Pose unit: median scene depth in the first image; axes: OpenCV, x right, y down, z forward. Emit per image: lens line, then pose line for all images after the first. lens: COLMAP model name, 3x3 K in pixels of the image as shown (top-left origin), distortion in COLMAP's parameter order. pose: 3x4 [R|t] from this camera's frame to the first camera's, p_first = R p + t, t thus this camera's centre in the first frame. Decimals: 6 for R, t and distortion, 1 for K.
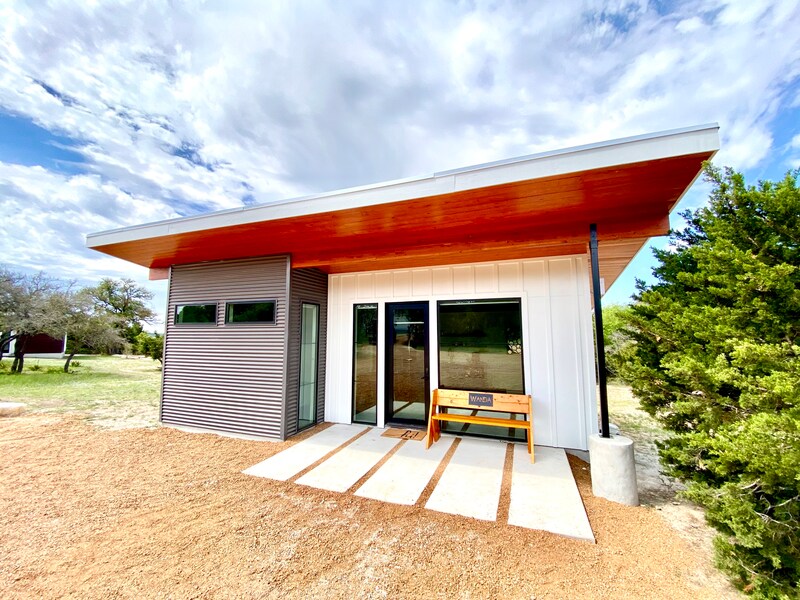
lens RADIAL K [[325.5, 0, 403.1], [0, 325.5, 299.8], [0, 0, 1]] dist [0.000654, -0.000256]
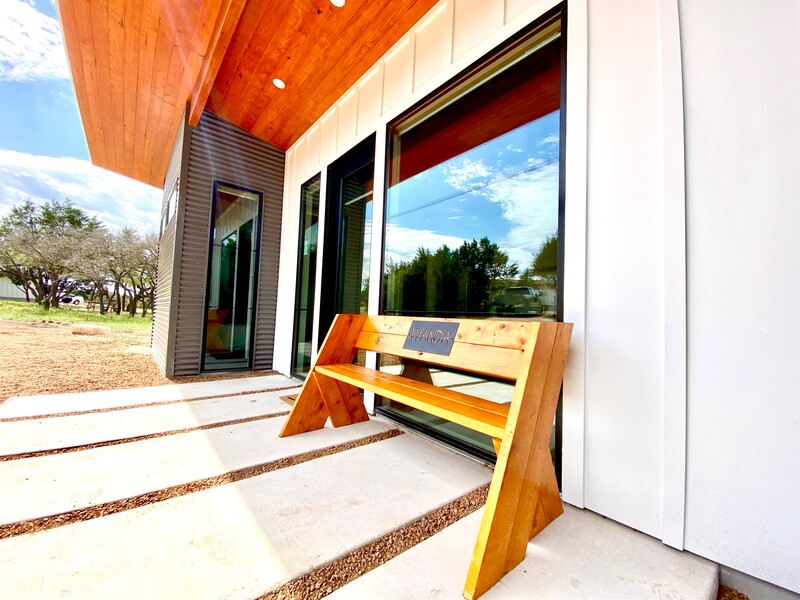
lens RADIAL K [[325.5, 0, 403.1], [0, 325.5, 299.8], [0, 0, 1]] dist [0.000654, -0.000256]
pose [[0.869761, 0.012748, -0.493308, 0.376822], [0.007095, 0.999240, 0.038333, 0.245404], [0.493422, -0.036840, 0.869009, 0.656832]]
